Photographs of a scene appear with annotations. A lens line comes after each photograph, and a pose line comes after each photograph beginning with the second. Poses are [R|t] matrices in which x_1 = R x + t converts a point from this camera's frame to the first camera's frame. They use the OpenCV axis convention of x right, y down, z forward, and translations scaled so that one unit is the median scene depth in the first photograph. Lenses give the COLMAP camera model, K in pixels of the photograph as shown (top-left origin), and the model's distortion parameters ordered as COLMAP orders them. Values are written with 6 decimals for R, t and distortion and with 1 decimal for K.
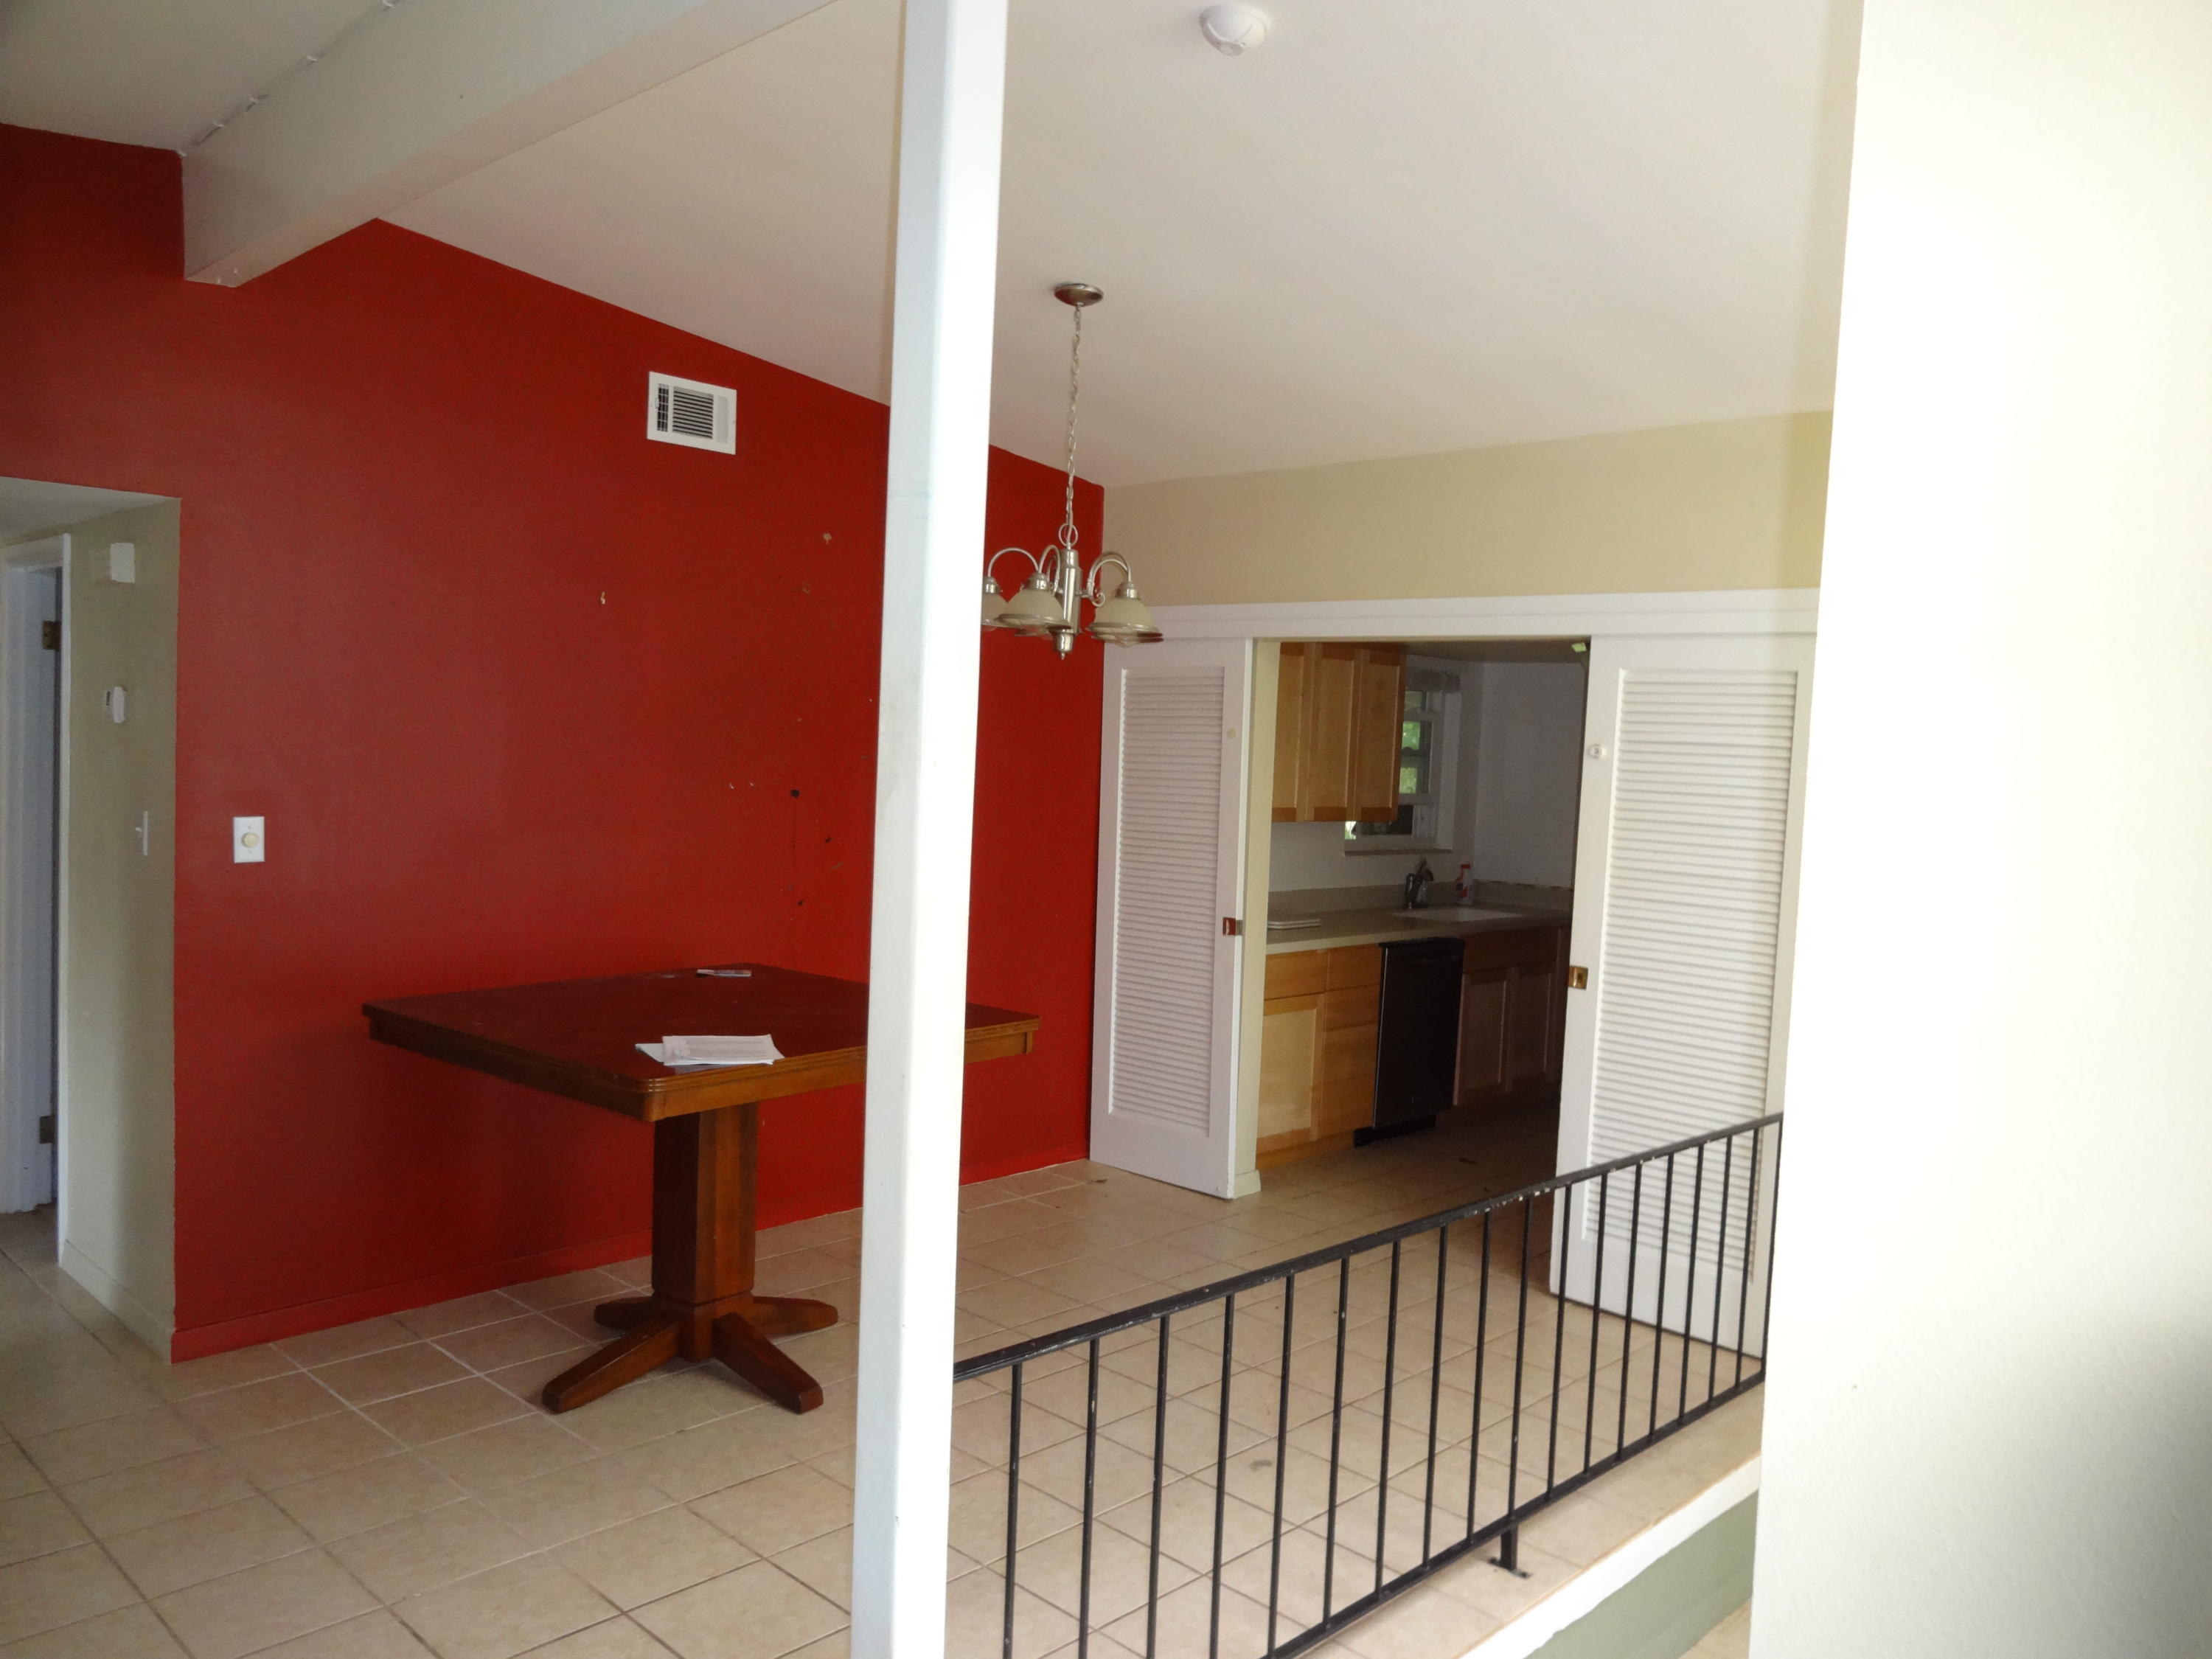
lens RADIAL K [[1616.4, 0, 1106.0], [0, 1616.4, 829.5], [0, 0, 1]] dist [-0.009469, 0.005747]
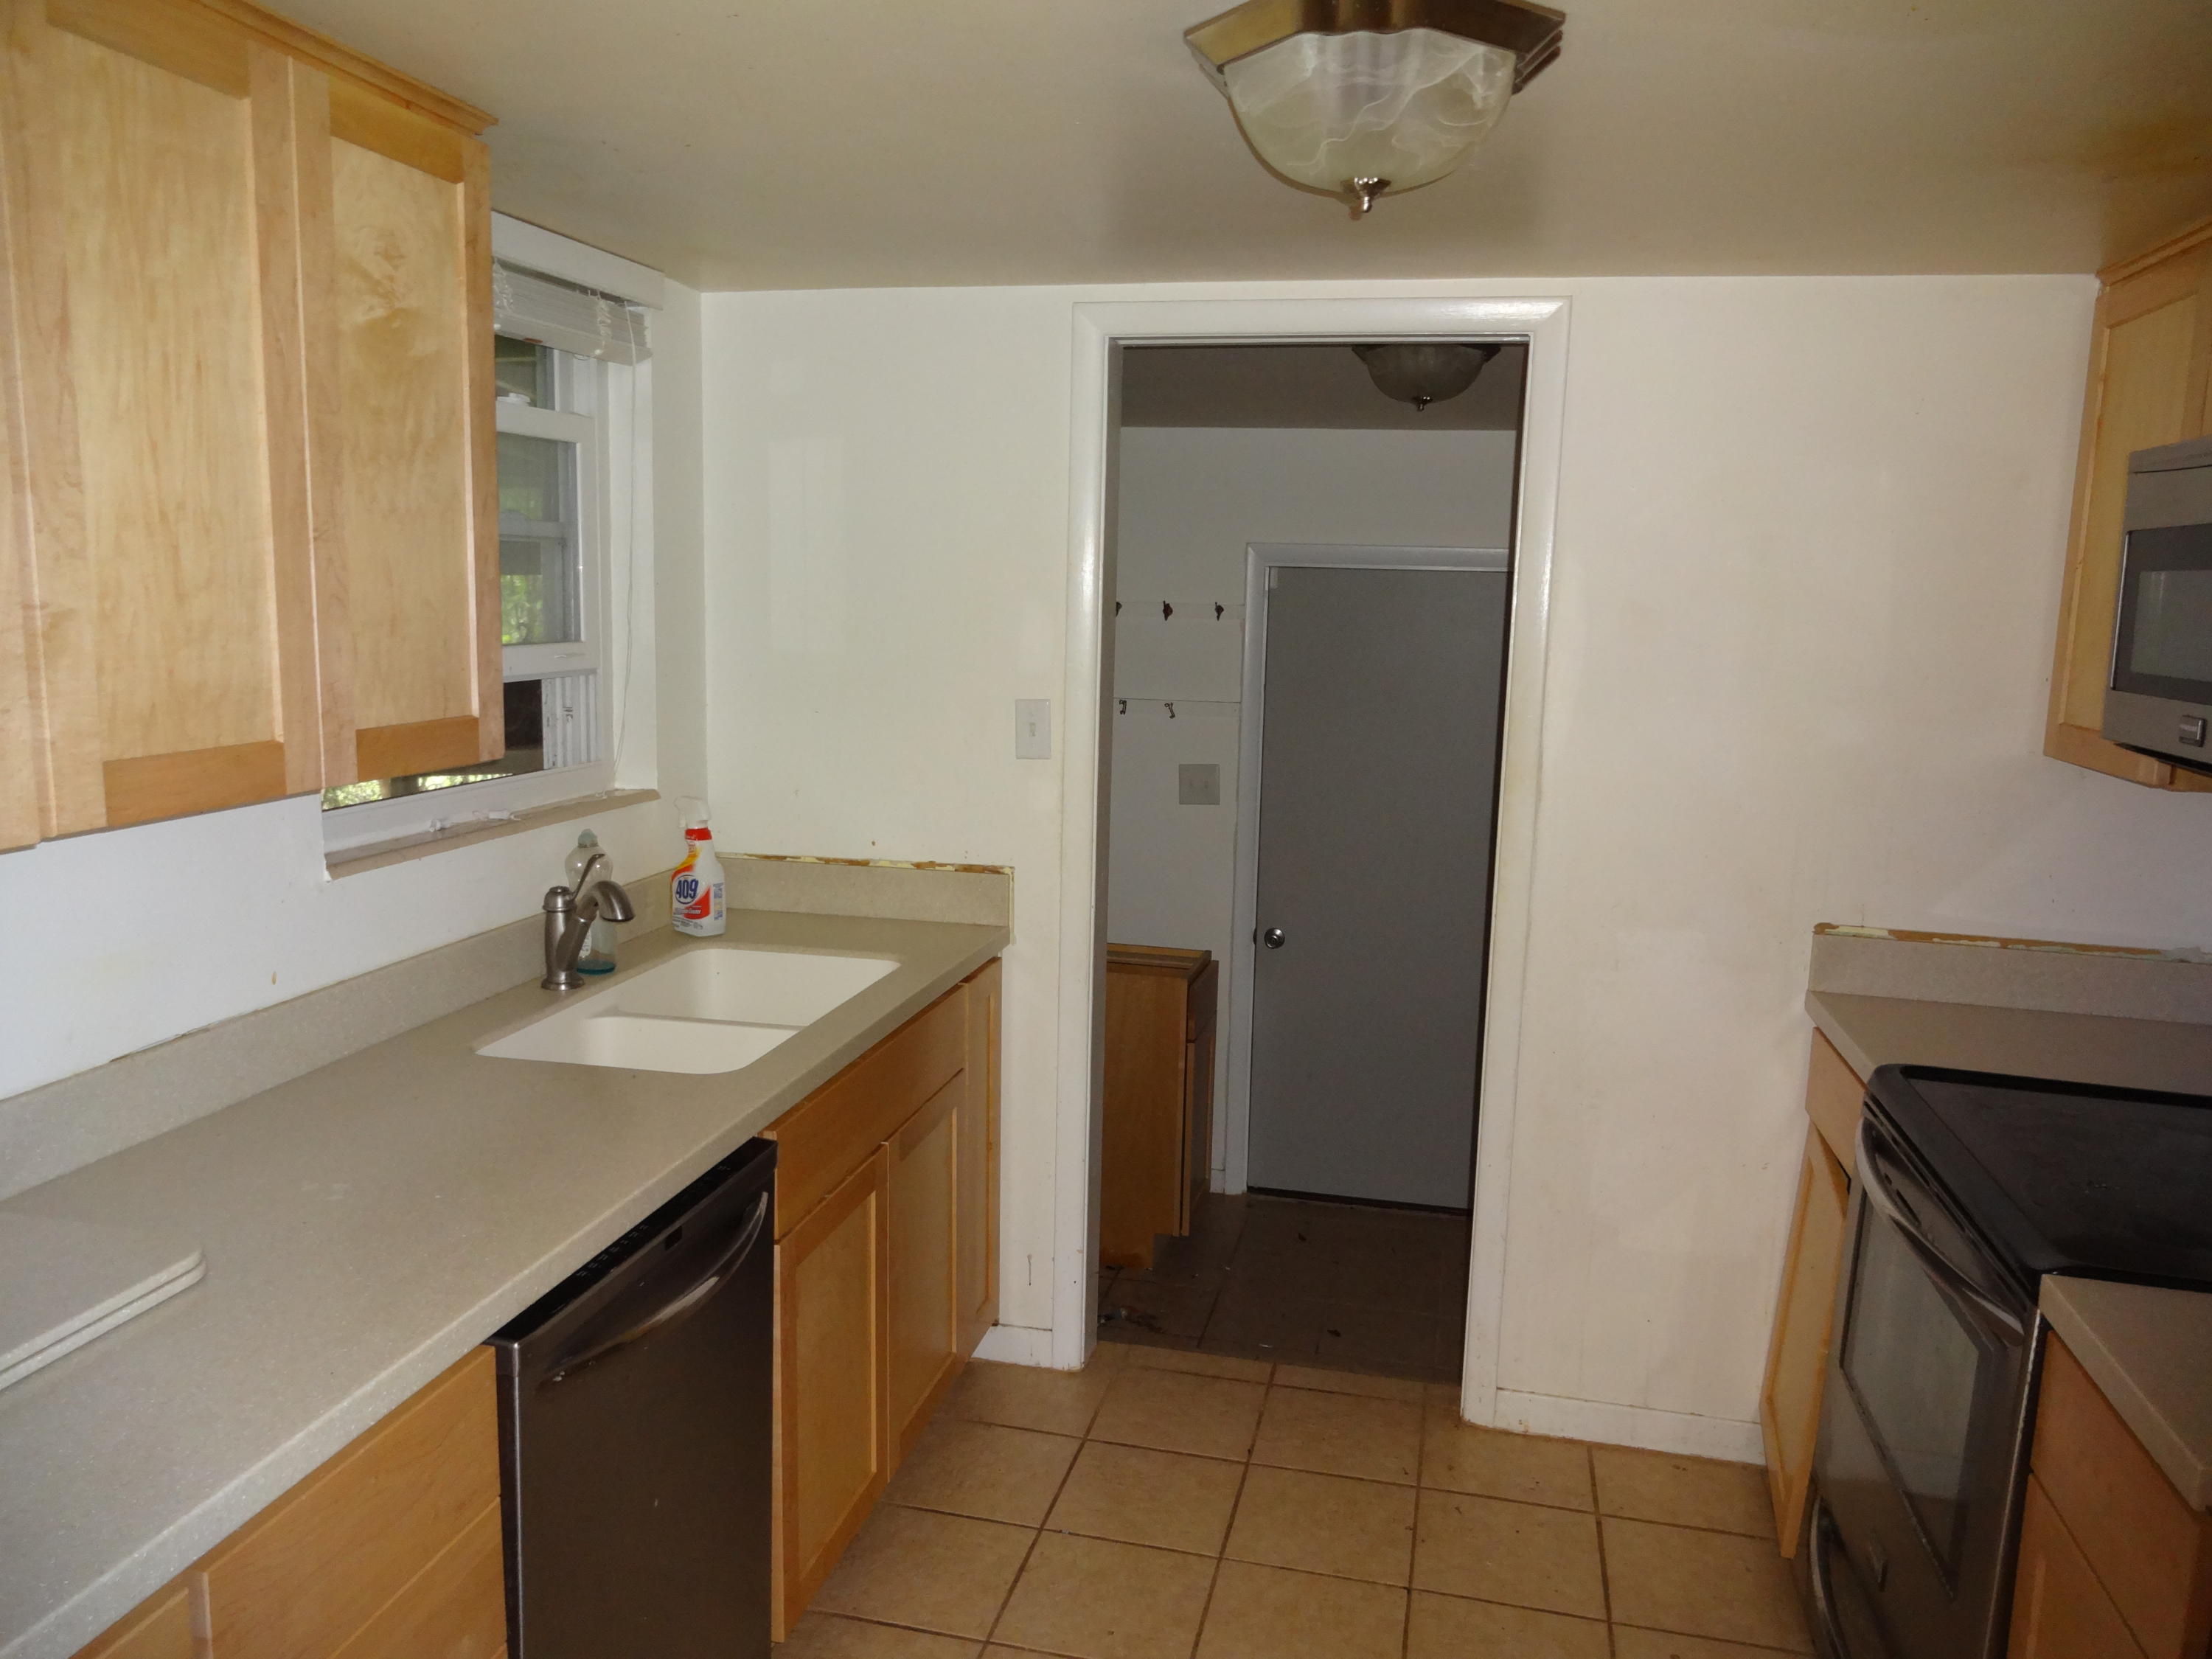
lens RADIAL K [[1616.4, 0, 1106.0], [0, 1616.4, 829.5], [0, 0, 1]] dist [-0.009469, 0.005747]
pose [[0.855732, -0.102003, 0.507265, 0.114448], [0.041907, 0.990818, 0.128543, -0.023456], [-0.515719, -0.088740, 0.852150, 0.640515]]
